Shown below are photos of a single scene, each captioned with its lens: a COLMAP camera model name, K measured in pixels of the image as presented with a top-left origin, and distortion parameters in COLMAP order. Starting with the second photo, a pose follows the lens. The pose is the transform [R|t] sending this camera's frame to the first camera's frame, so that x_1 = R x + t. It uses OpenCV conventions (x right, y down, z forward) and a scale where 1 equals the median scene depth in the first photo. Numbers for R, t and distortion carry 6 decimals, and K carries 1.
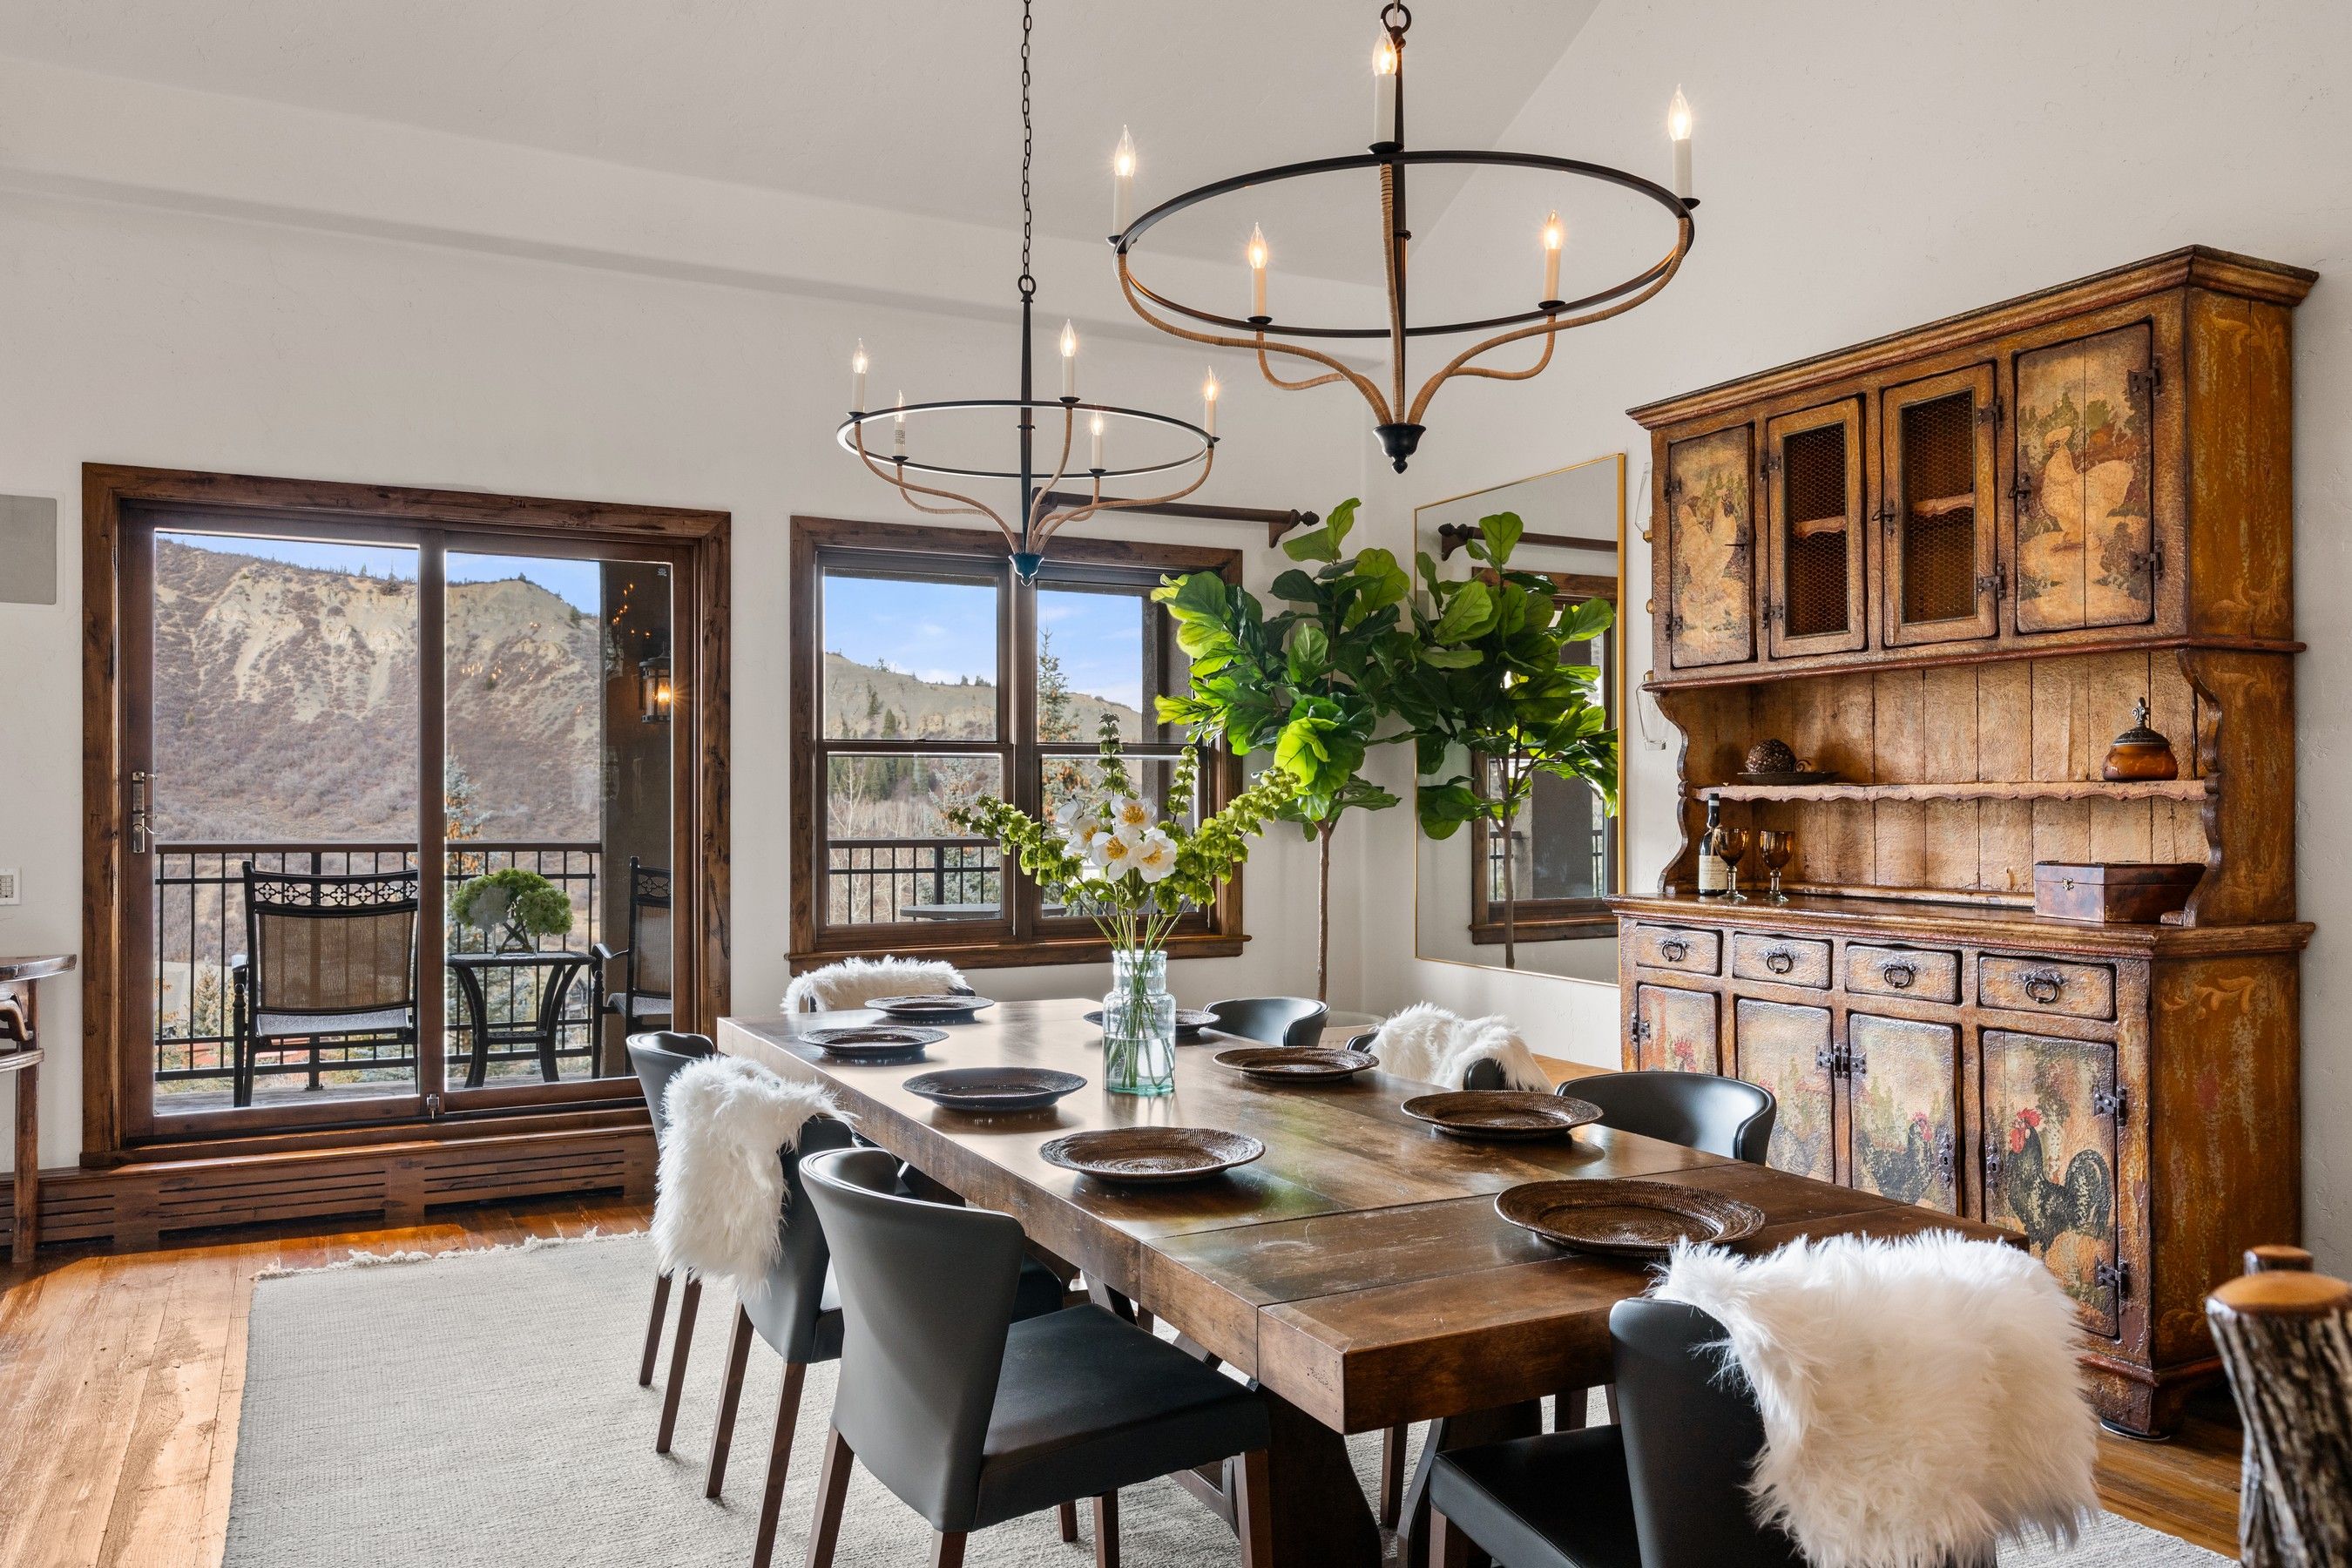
lens RADIAL K [[1697.3, 0, 1174.2], [0, 1697.3, 787.5], [0, 0, 1]] dist [0.000401, 0.004057]
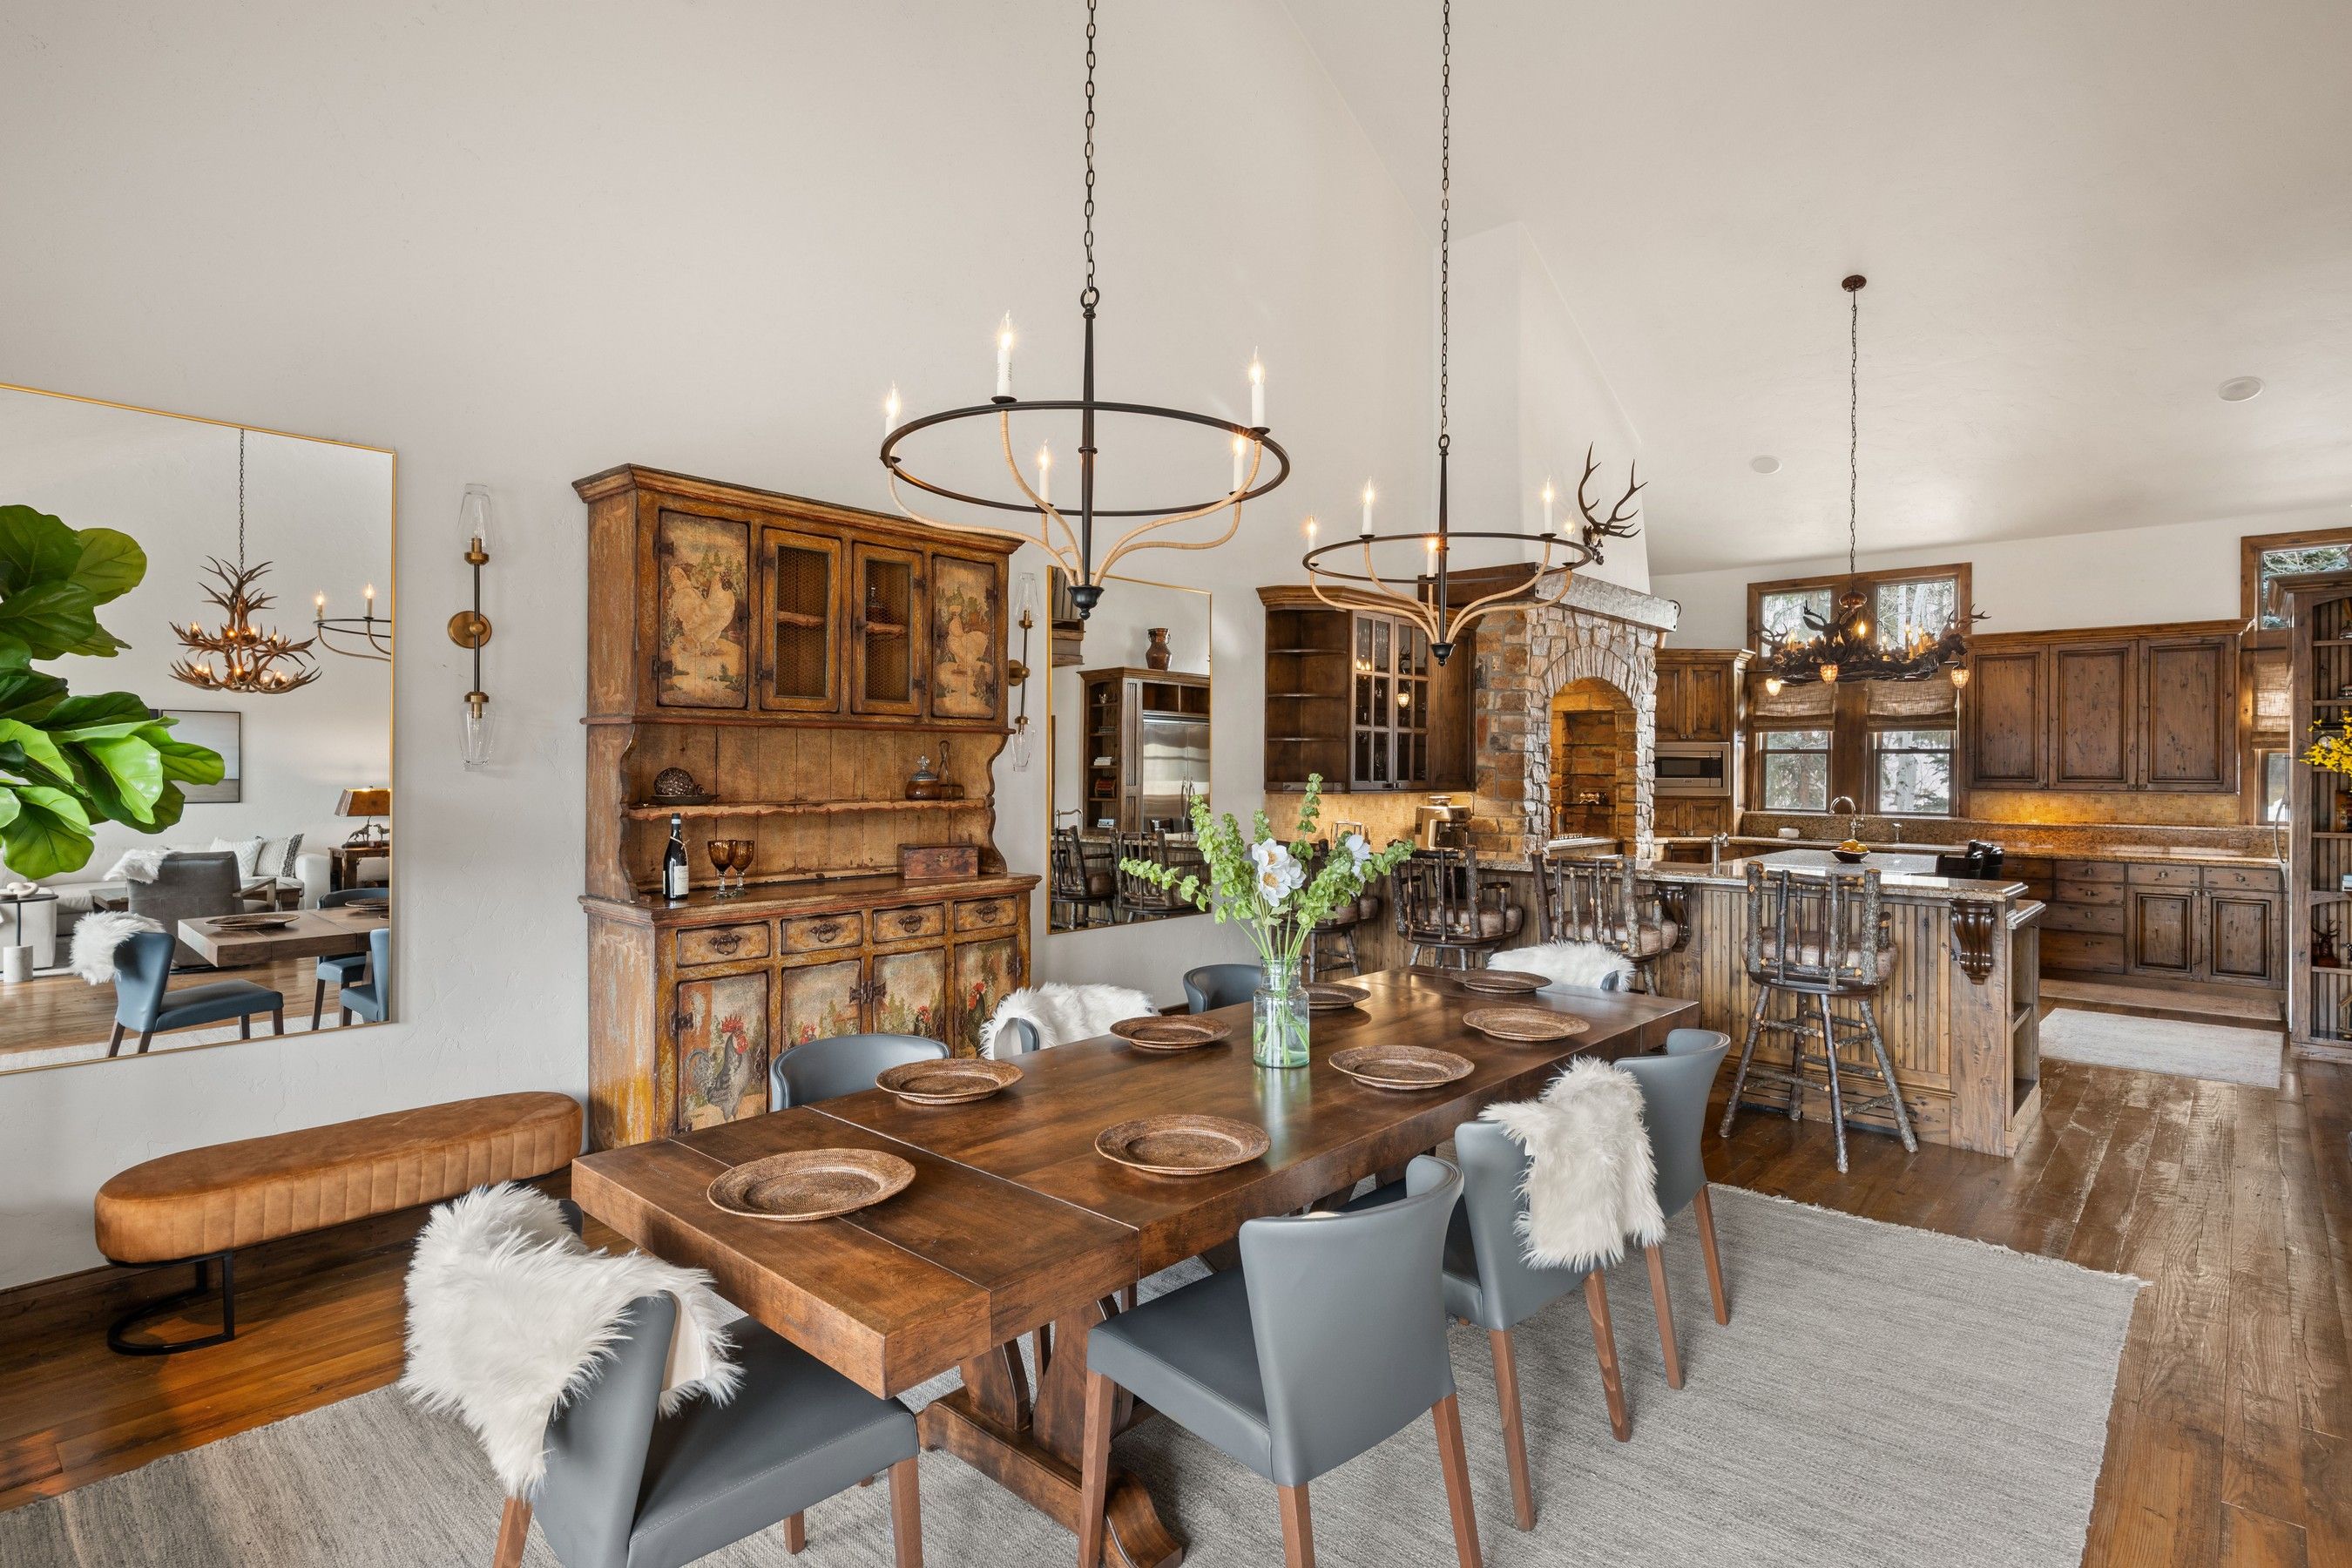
lens RADIAL K [[1181.9, 0, 1169.7], [0, 1181.9, 767.0], [0, 0, 1]] dist [-0.003474, 0.000655]
pose [[-0.348174, -0.000827, 0.937429, -0.590157], [-0.011806, 0.999924, -0.003503, -0.030855], [-0.937355, -0.012286, -0.348158, 0.983393]]
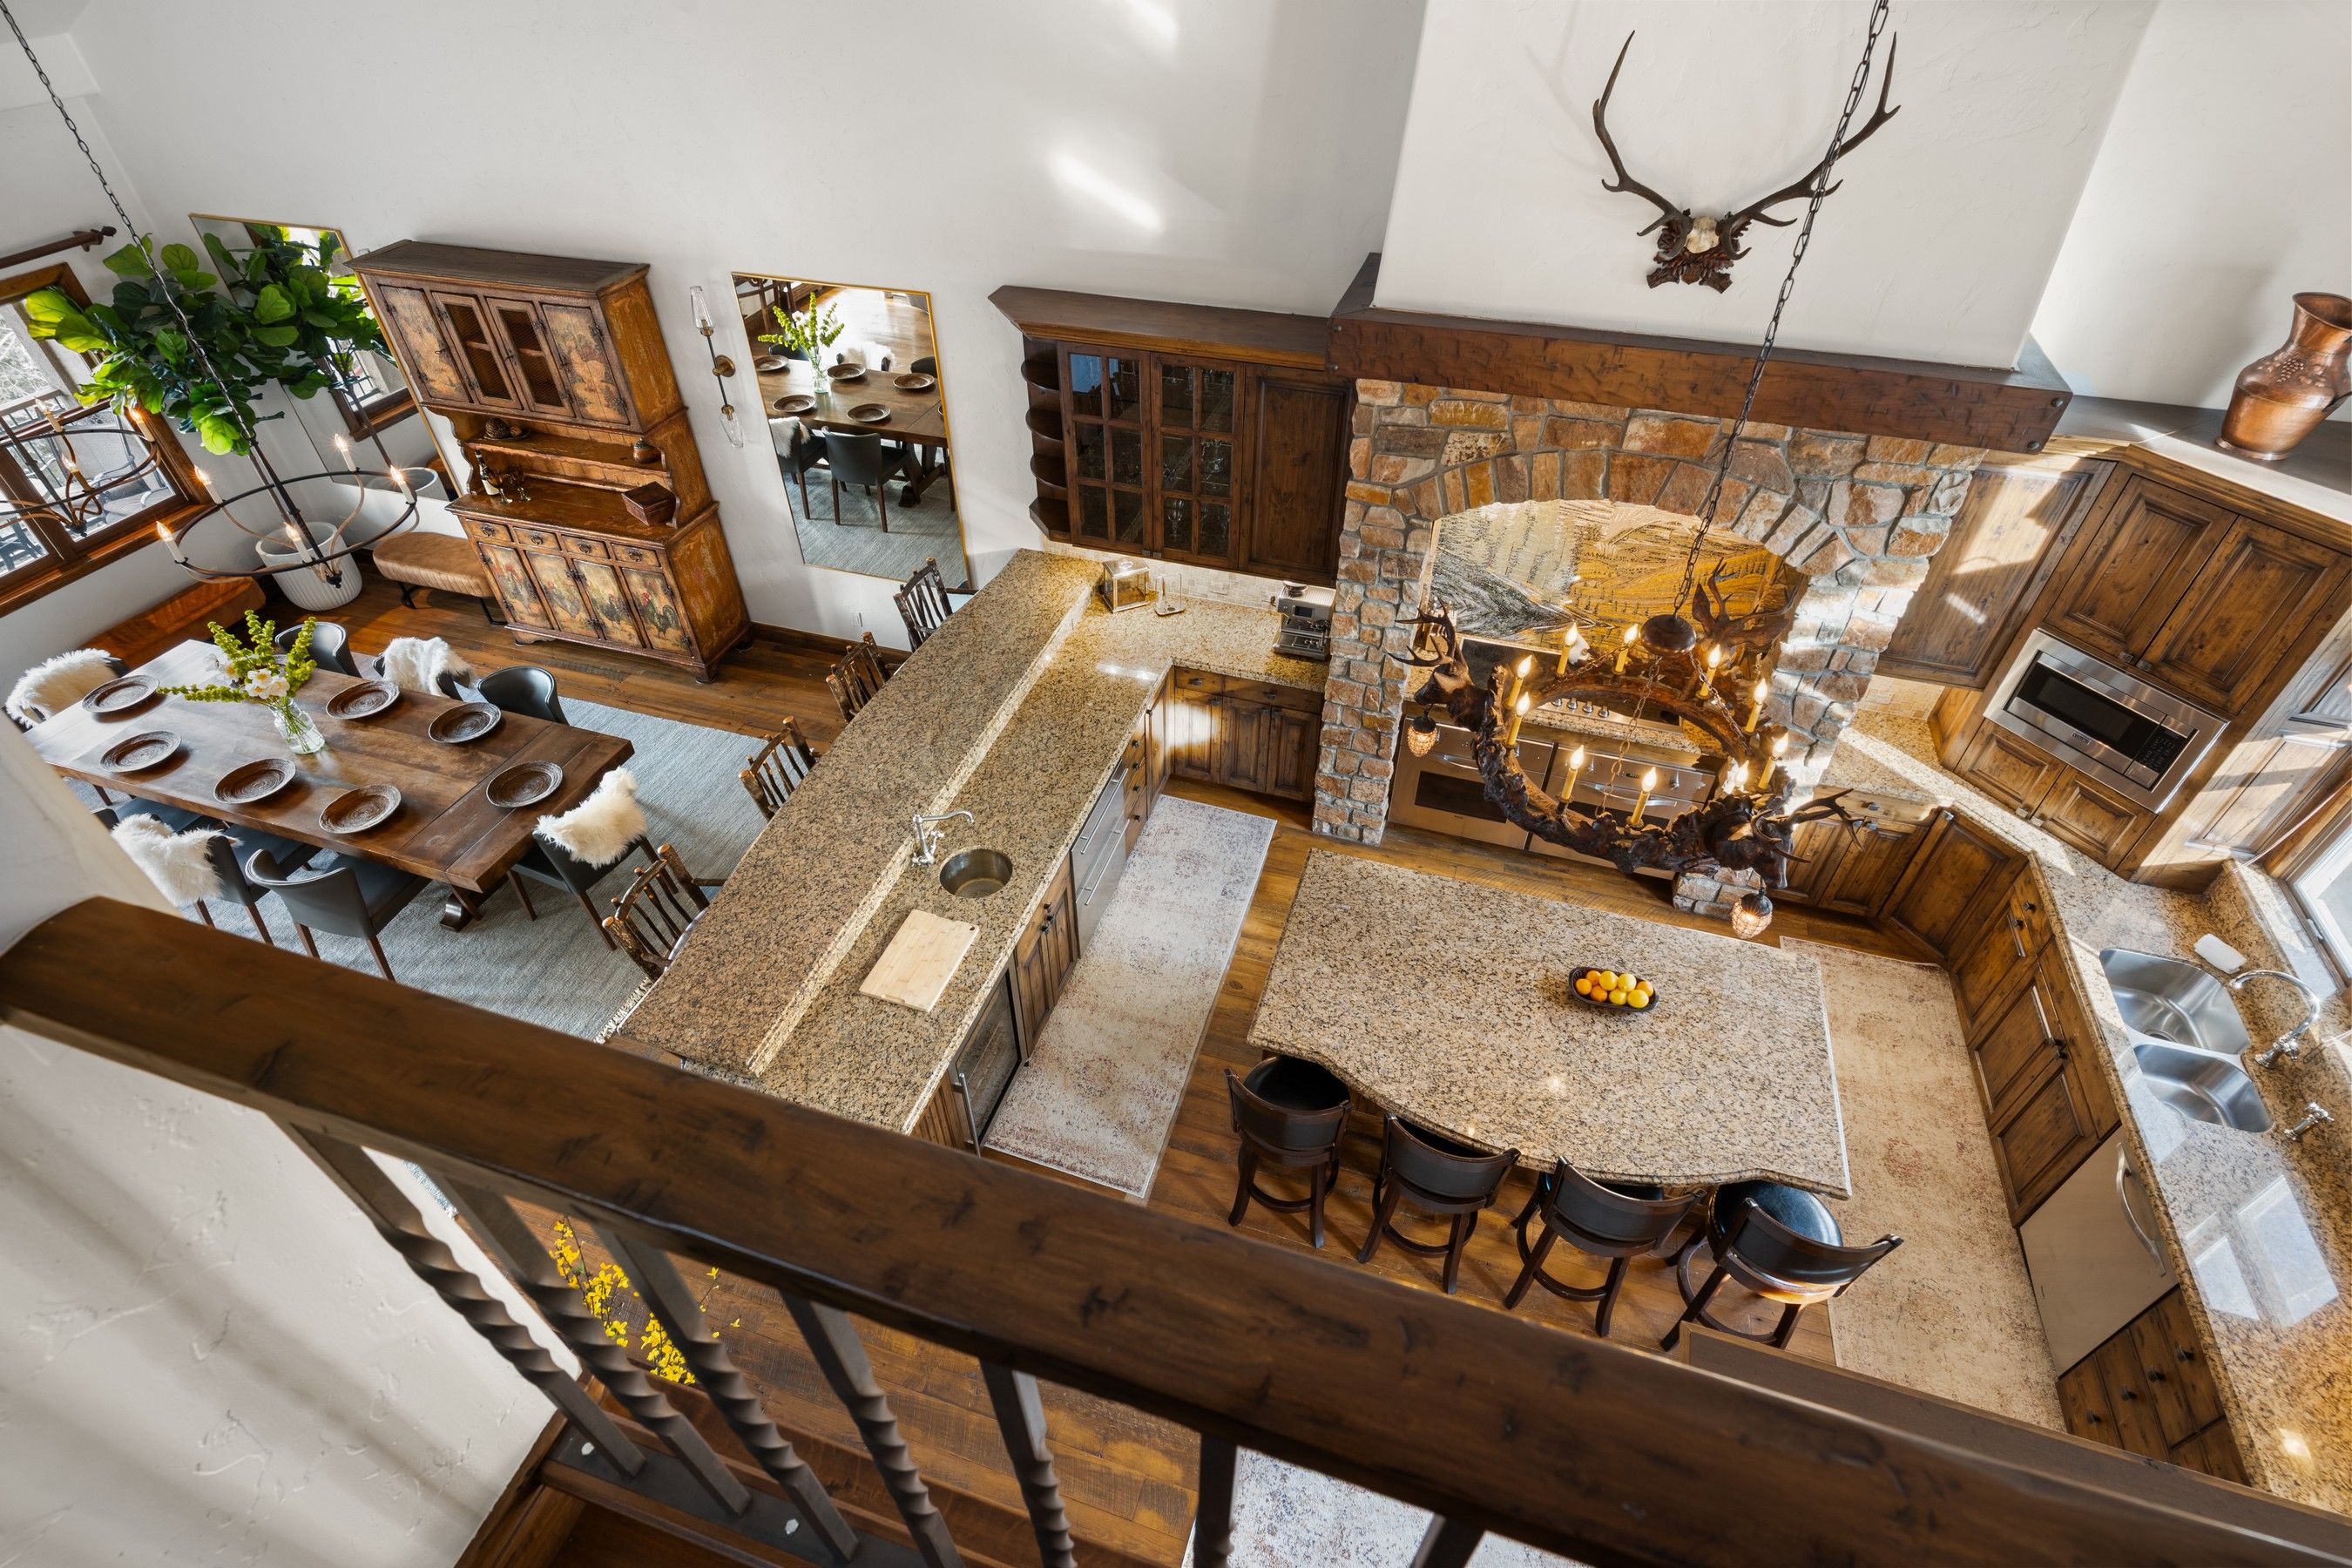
lens RADIAL K [[1114.6, 0, 1175.7], [0, 1114.6, 786.8], [0, 0, 1]] dist [-0.001249, 0.001623]
pose [[0.705641, -0.470091, 0.530174, -0.012918], [-0.000998, 0.747572, 0.664180, -0.642772], [-0.708569, -0.469202, 0.527048, -0.615657]]
